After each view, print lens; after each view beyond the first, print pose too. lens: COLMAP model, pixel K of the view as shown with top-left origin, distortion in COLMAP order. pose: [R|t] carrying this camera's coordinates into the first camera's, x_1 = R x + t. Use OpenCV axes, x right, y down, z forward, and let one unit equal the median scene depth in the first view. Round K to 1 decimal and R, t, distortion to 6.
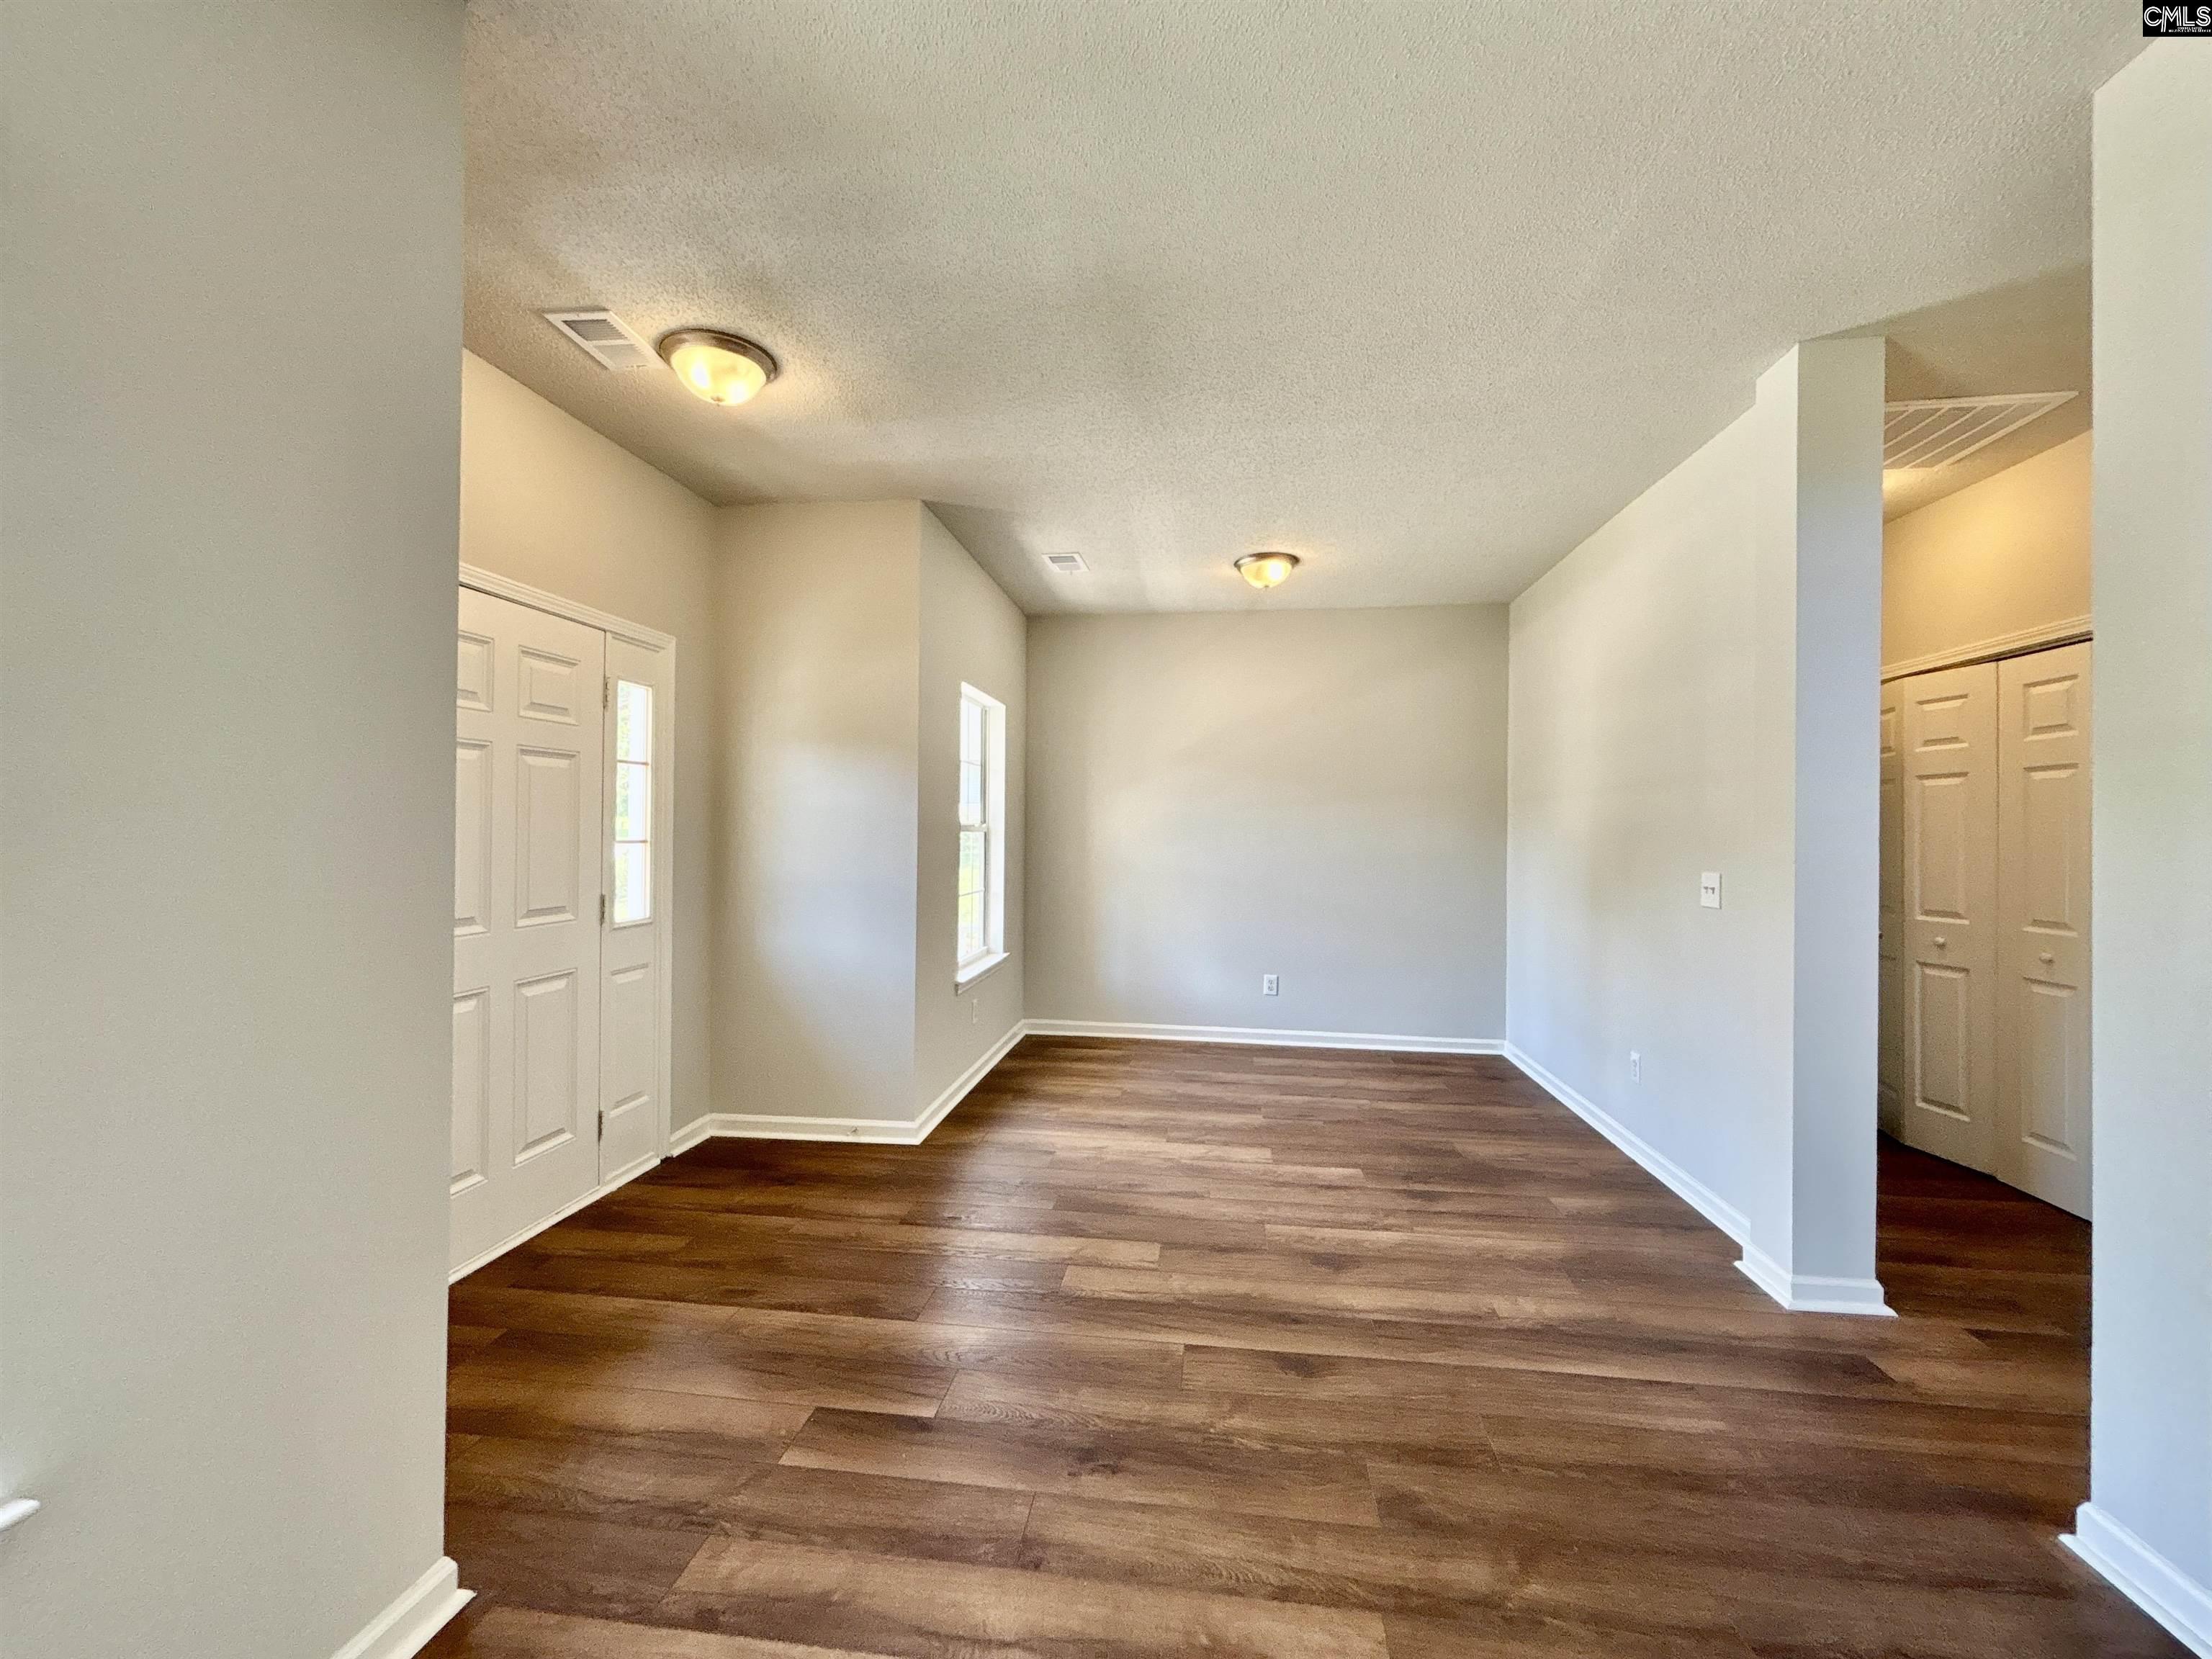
lens RADIAL K [[908.3, 0, 1106.0], [0, 908.3, 829.5], [0, 0, 1]] dist [0.009609, 0.000640]
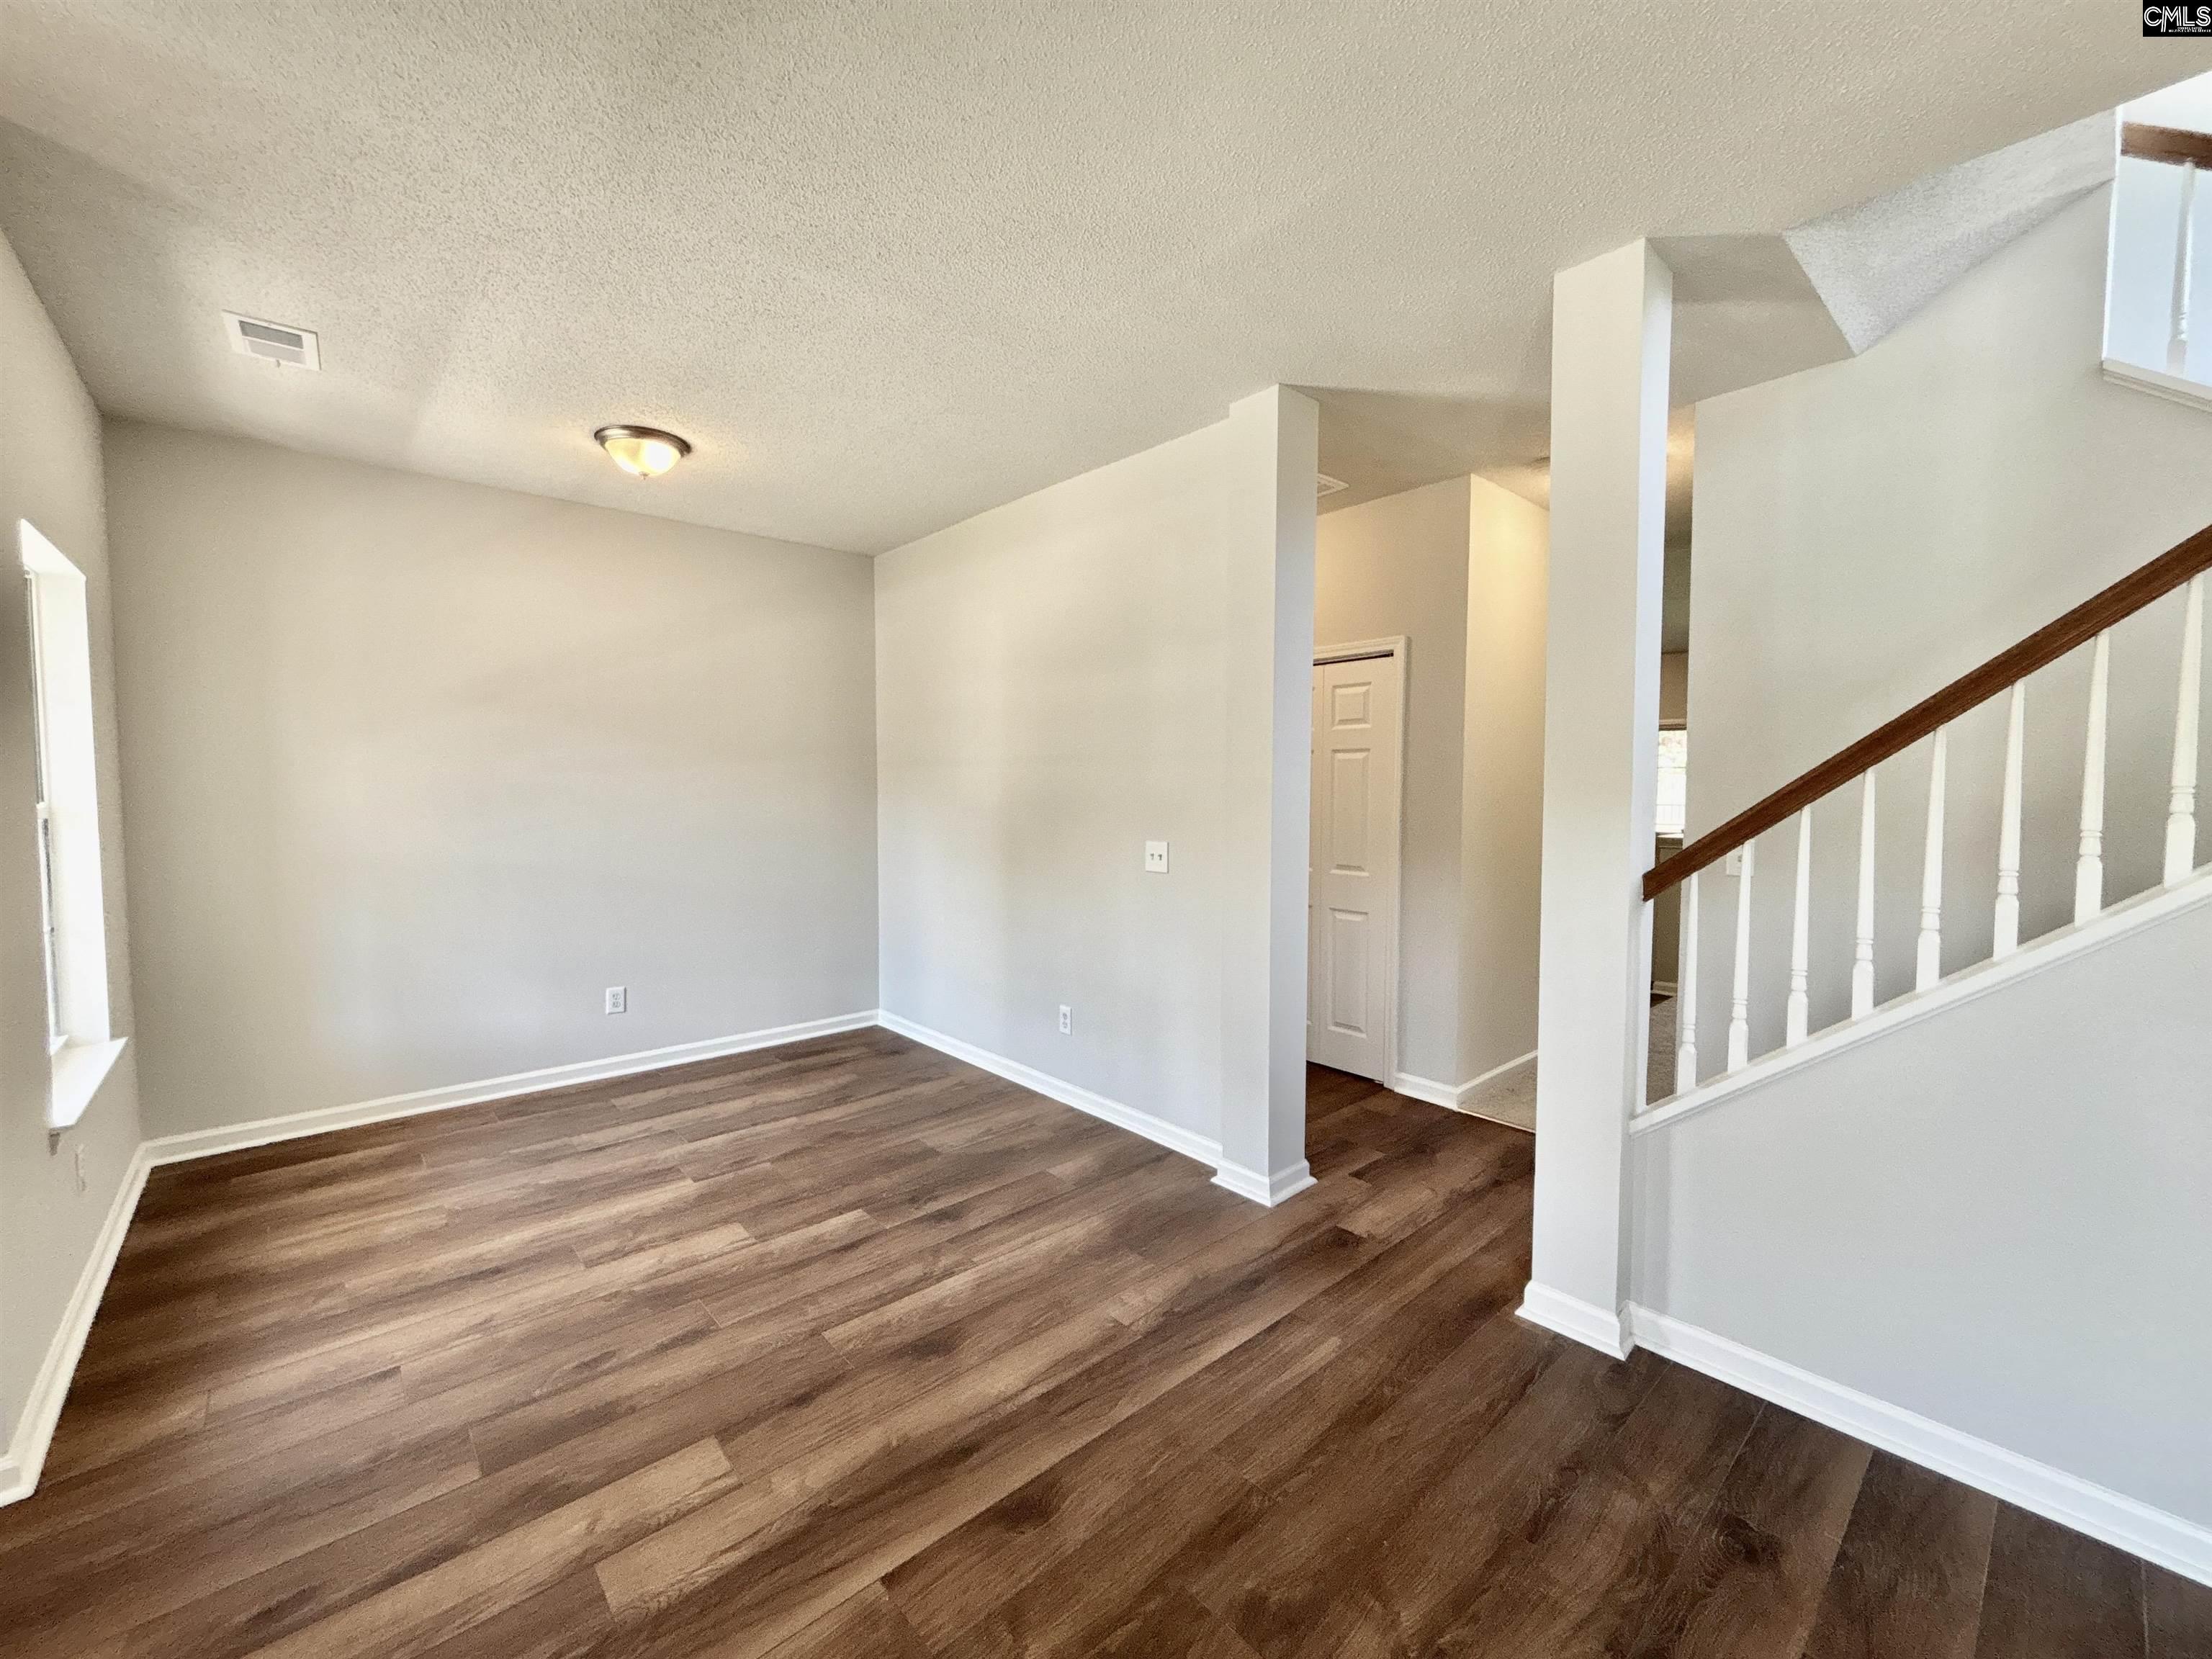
lens RADIAL K [[908.3, 0, 1106.0], [0, 908.3, 829.5], [0, 0, 1]] dist [0.009609, 0.000640]
pose [[0.652452, -0.047064, 0.756367, -0.224641], [0.002053, 0.998176, 0.060340, -0.035202], [-0.757827, -0.037816, 0.651358, 0.325754]]
